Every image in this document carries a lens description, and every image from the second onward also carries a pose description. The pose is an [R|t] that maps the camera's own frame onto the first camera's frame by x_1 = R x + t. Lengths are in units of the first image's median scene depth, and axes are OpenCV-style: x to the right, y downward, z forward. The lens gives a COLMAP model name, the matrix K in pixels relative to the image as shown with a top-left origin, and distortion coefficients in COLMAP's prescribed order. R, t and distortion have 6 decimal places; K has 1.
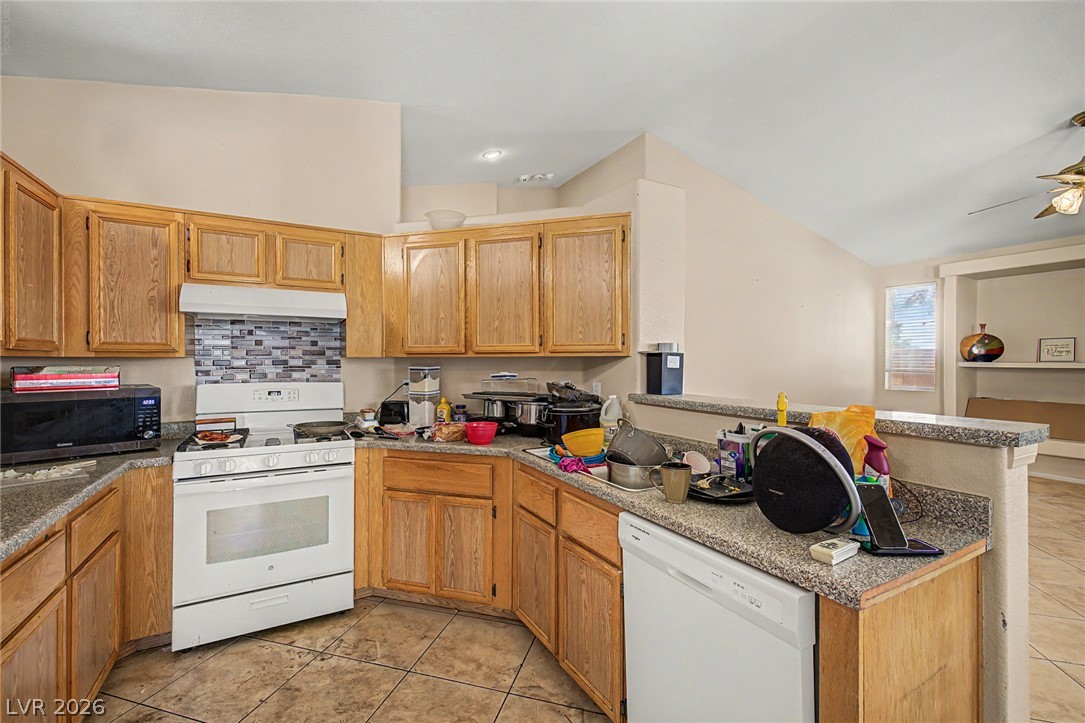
lens RADIAL K [[452.7, 0, 537.0], [0, 452.7, 359.5], [0, 0, 1]] dist [0.002765, -0.000124]
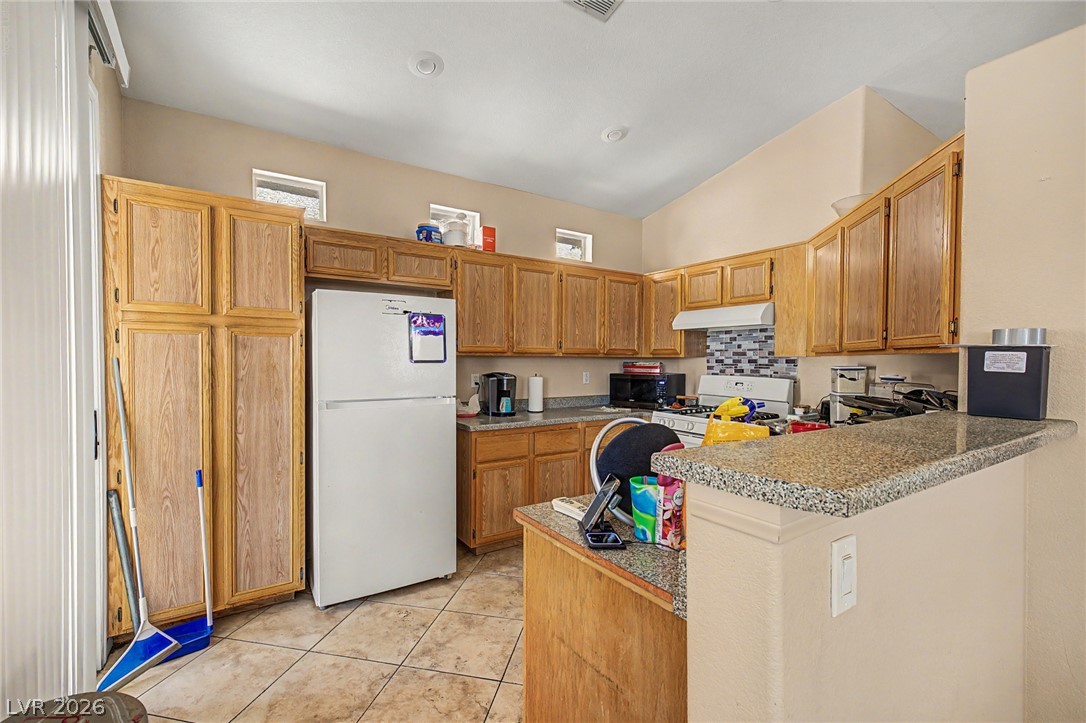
lens RADIAL K [[461.9, 0, 539.4], [0, 461.9, 365.9], [0, 0, 1]] dist [0.004666, -0.000317]
pose [[0.082024, 0.014659, -0.996523, 0.757838], [-0.004099, 0.999888, 0.014371, 0.004003], [0.996622, 0.002906, 0.082075, 0.319719]]
